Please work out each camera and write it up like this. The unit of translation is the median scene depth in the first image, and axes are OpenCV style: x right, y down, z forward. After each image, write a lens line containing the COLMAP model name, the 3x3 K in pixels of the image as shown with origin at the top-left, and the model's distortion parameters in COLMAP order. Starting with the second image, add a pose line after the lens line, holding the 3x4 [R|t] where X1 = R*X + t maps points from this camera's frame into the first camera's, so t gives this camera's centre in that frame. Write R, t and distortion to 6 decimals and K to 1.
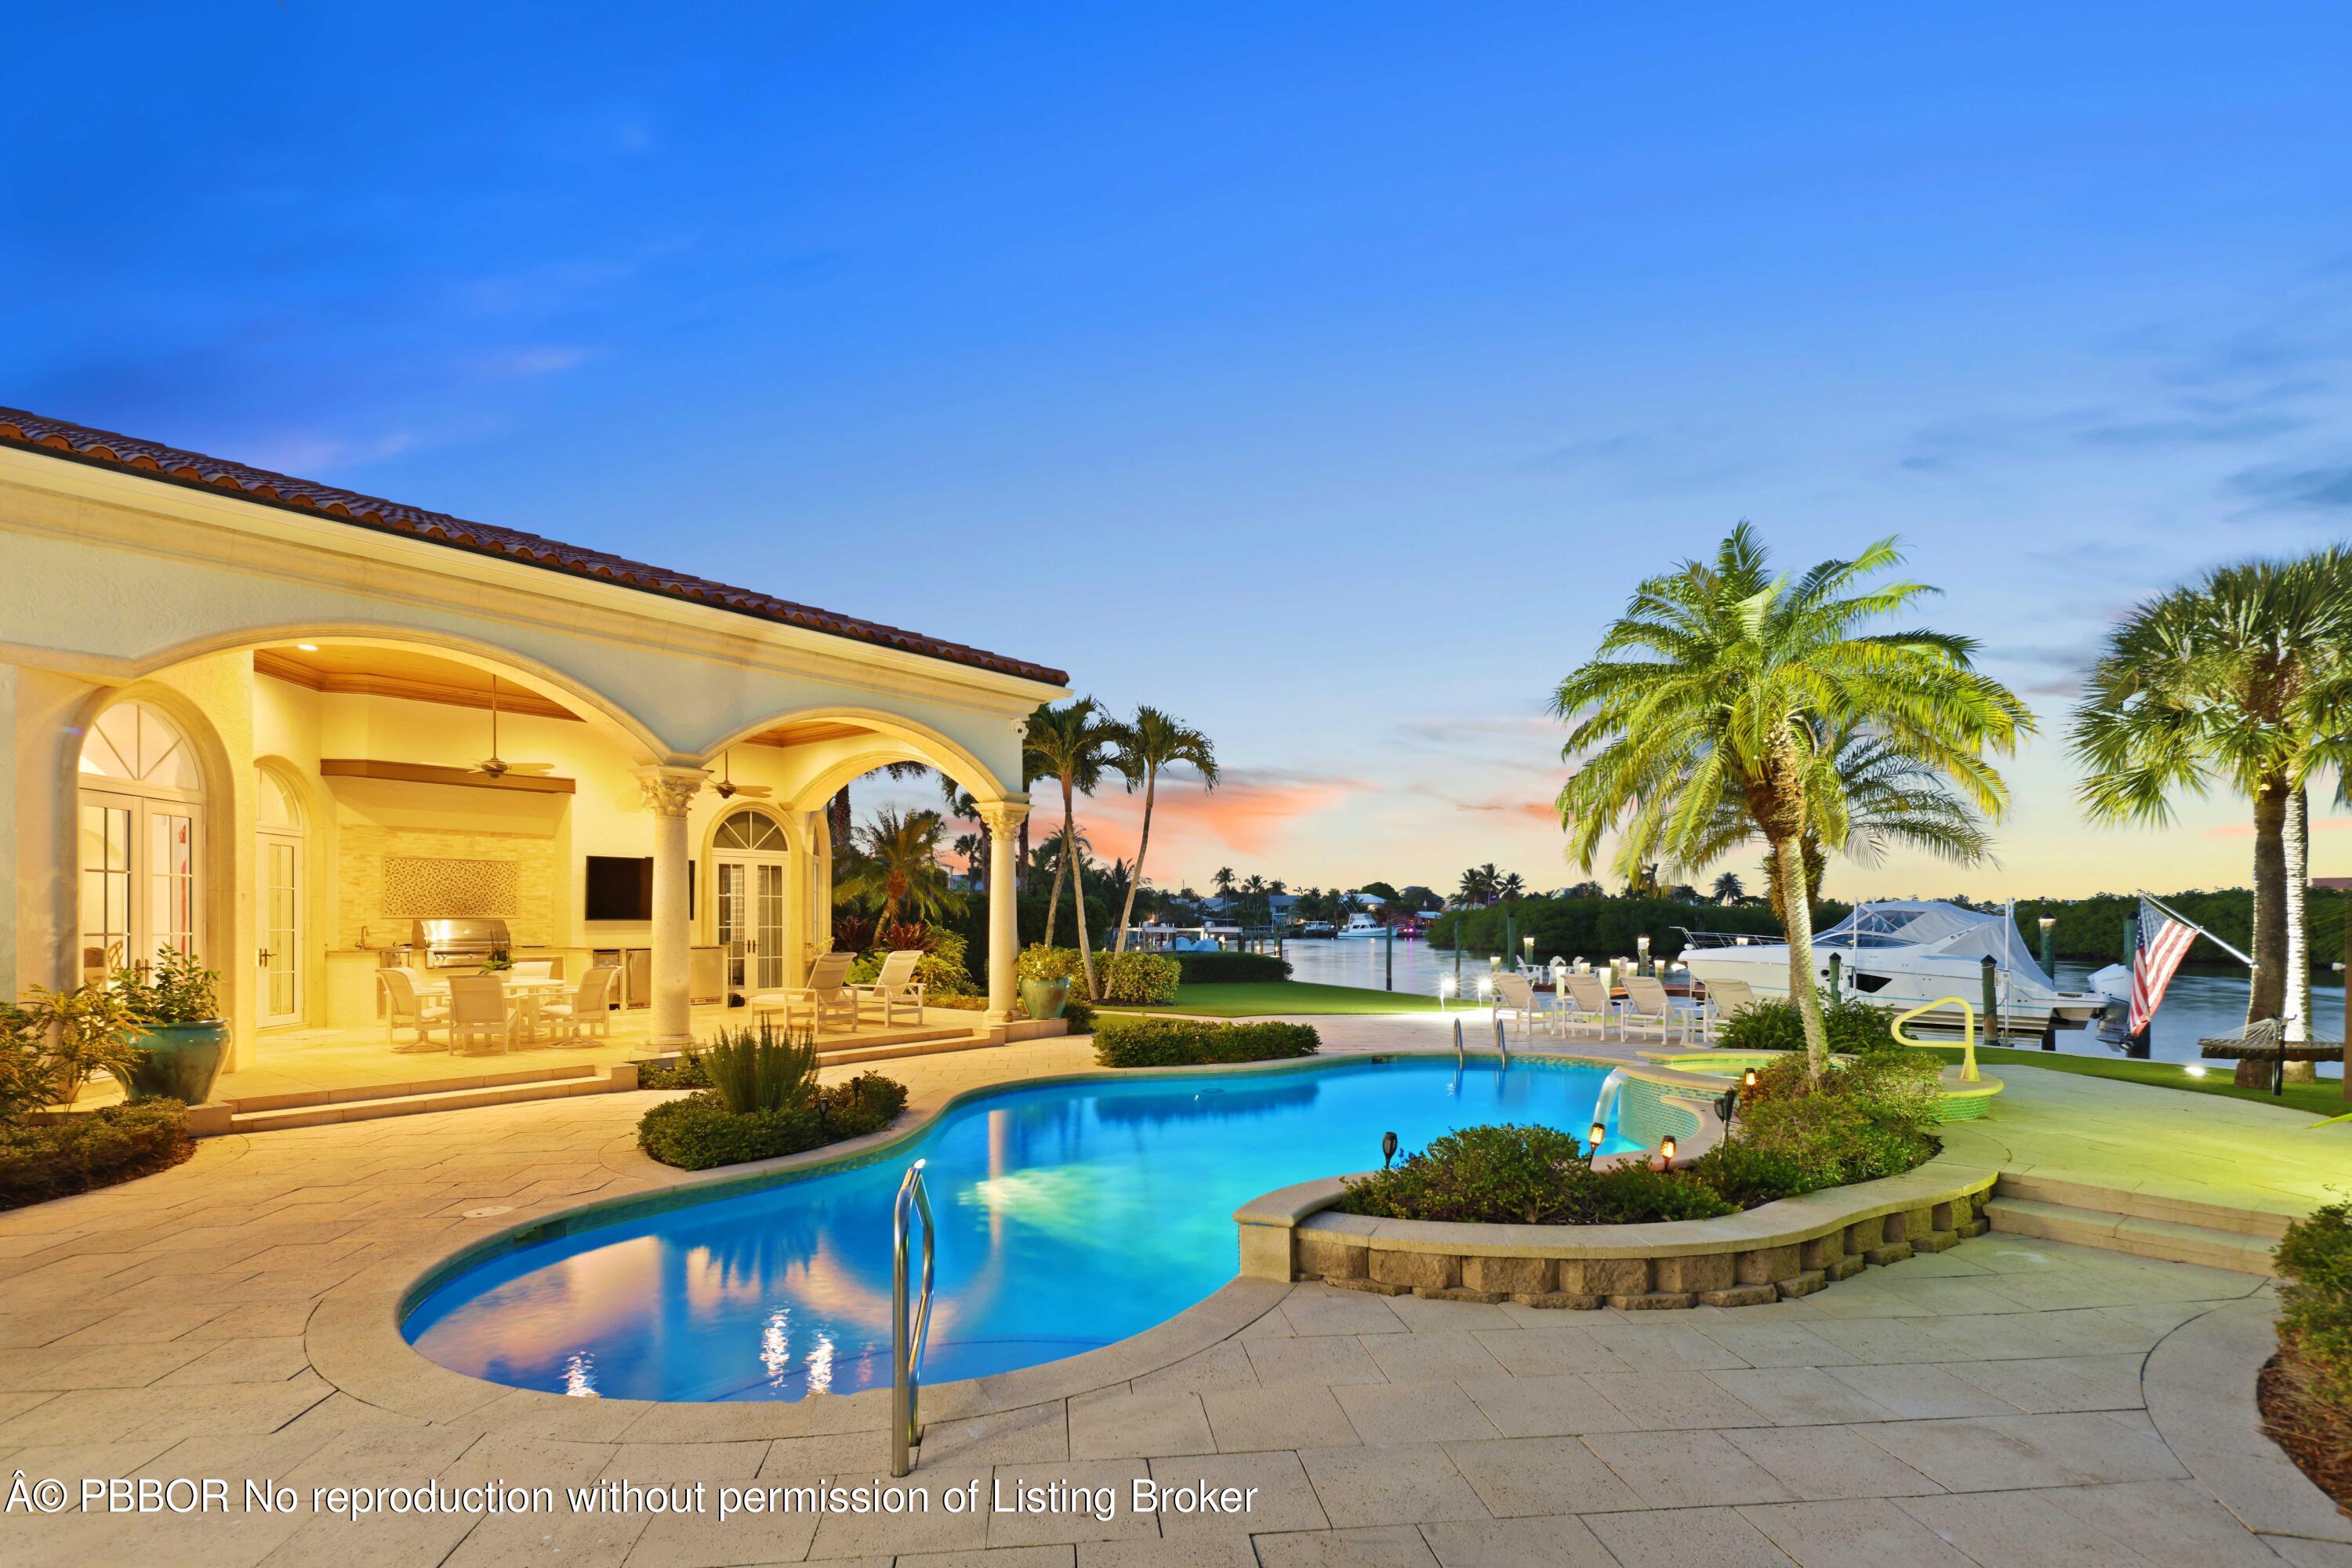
lens RADIAL K [[1125.1, 0, 1179.7], [0, 1125.1, 914.8], [0, 0, 1]] dist [0.001403, 0.000240]
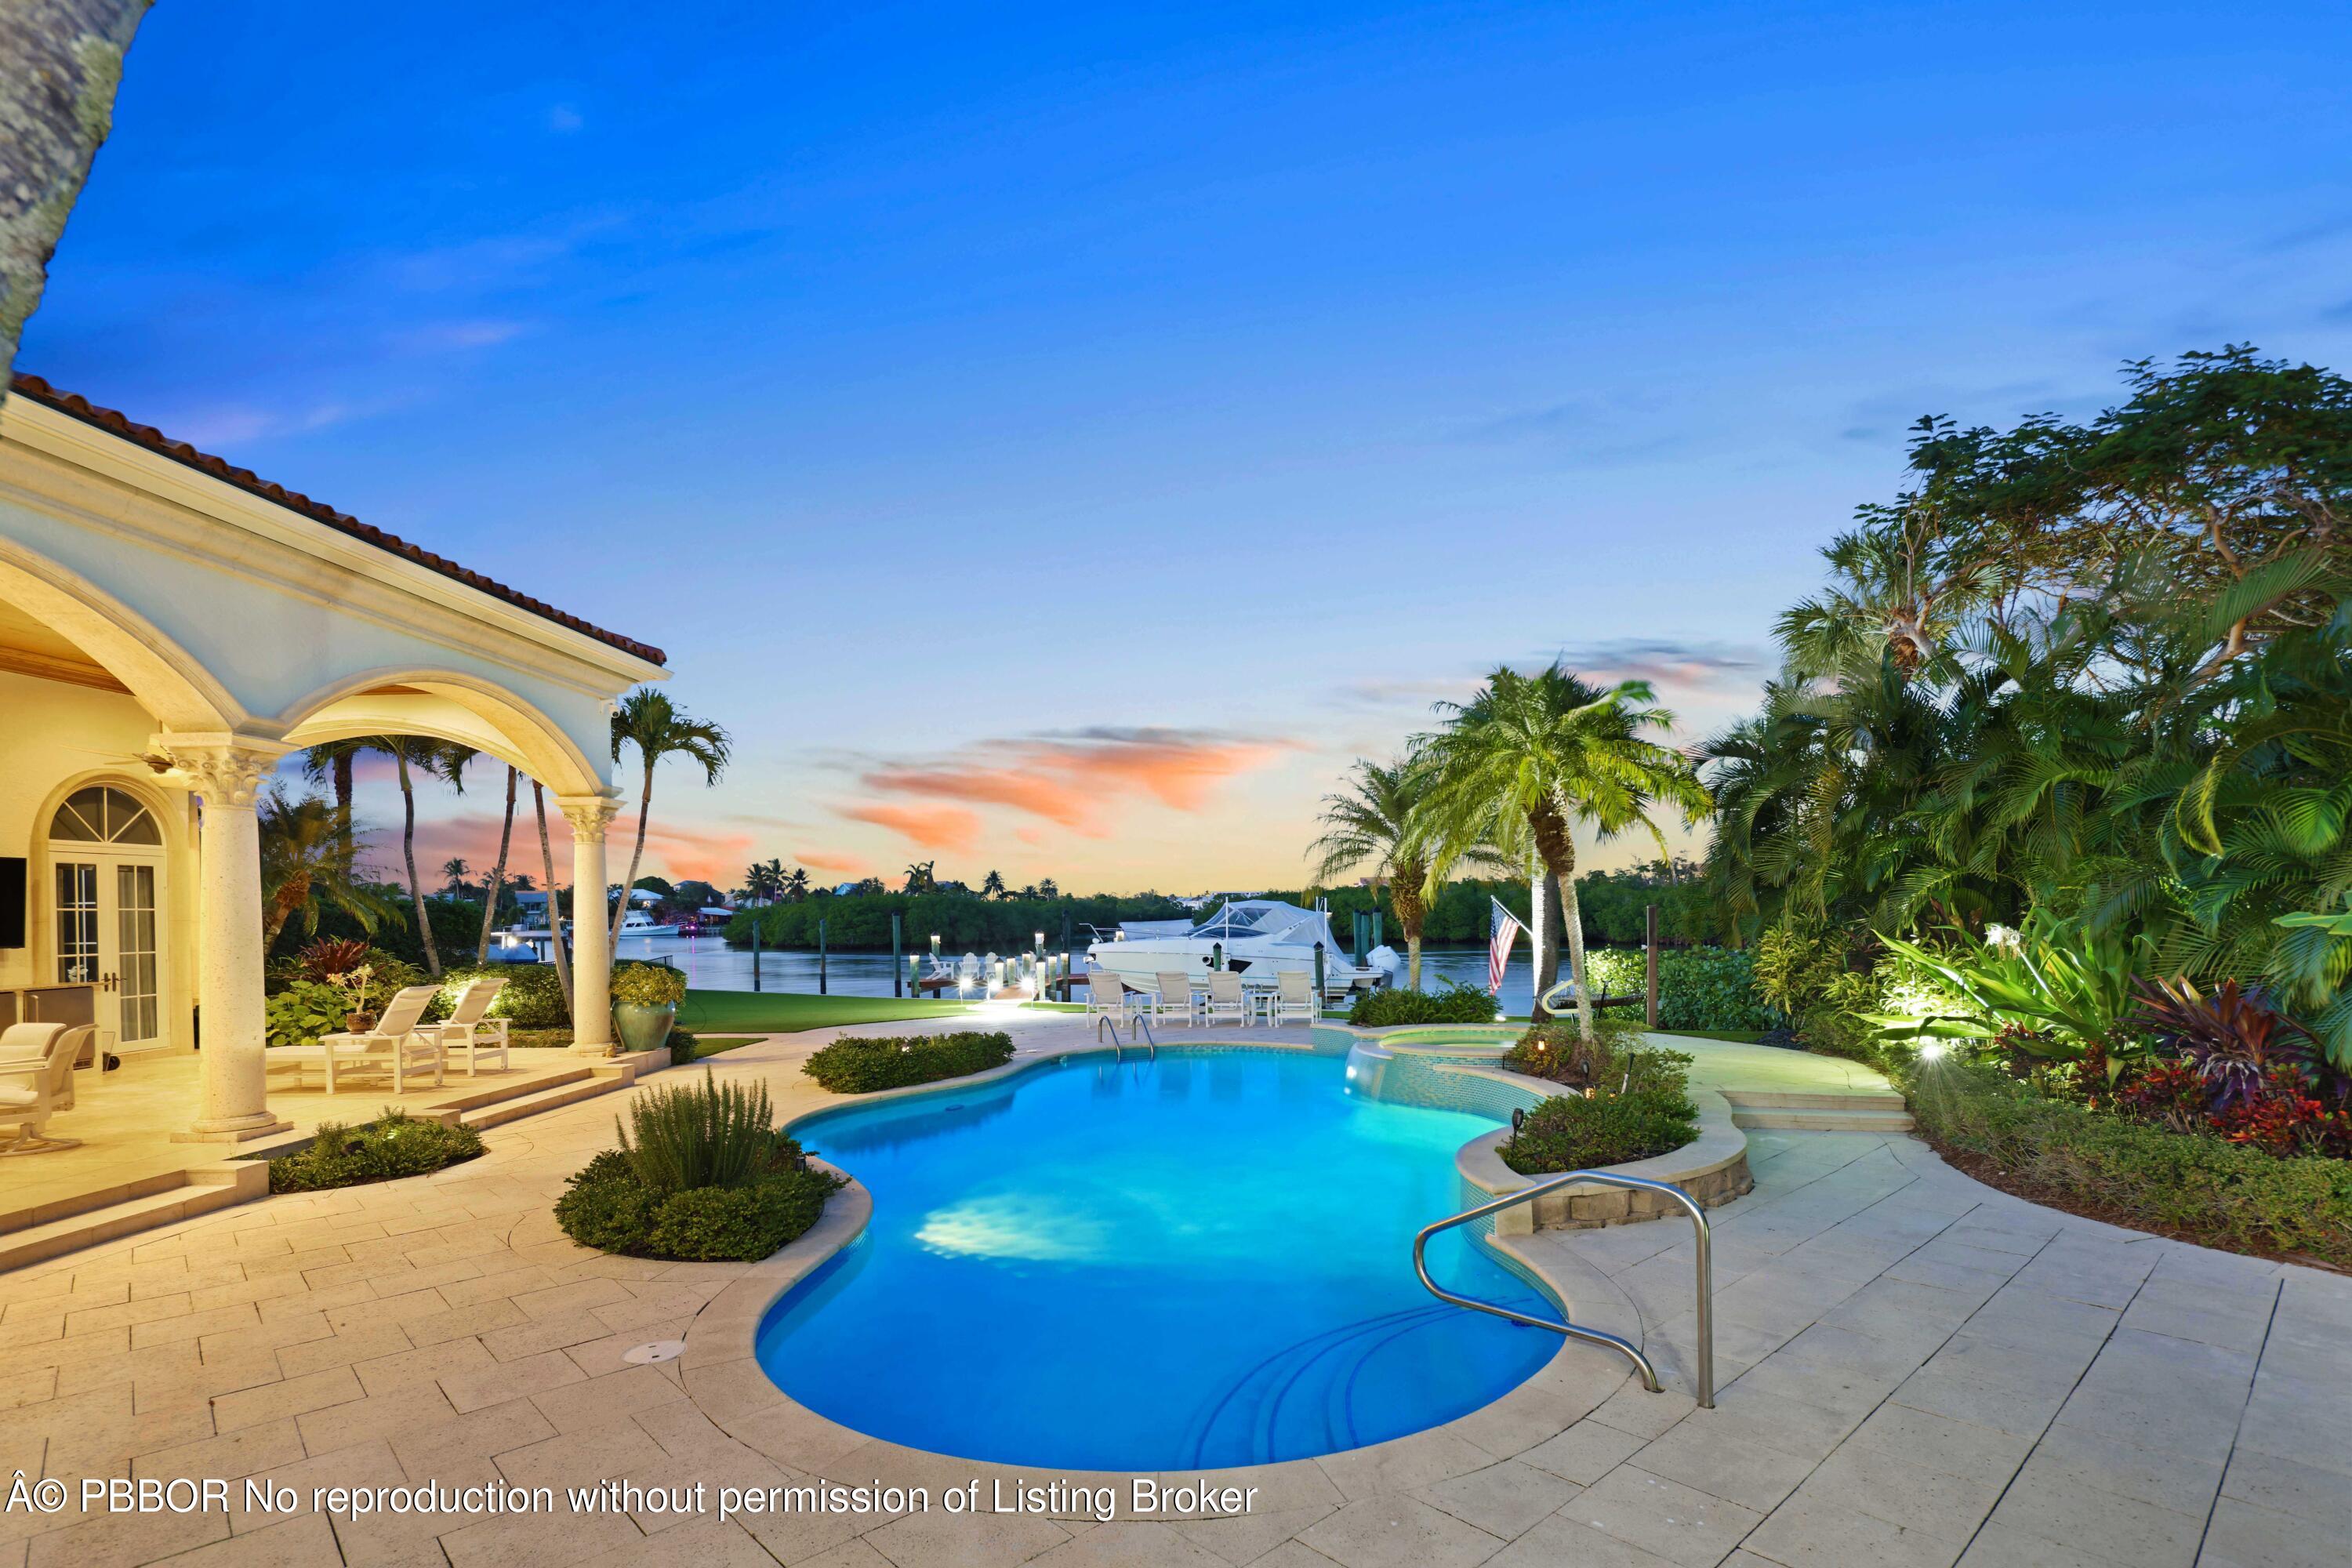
lens RADIAL K [[1111.7, 0, 1169.6], [0, 1111.7, 906.5], [0, 0, 1]] dist [-0.017336, -0.000082]
pose [[0.808489, -0.010011, 0.588427, -0.198053], [0.011226, 0.999936, 0.001588, -0.009777], [-0.588405, 0.005322, 0.808549, 0.051456]]
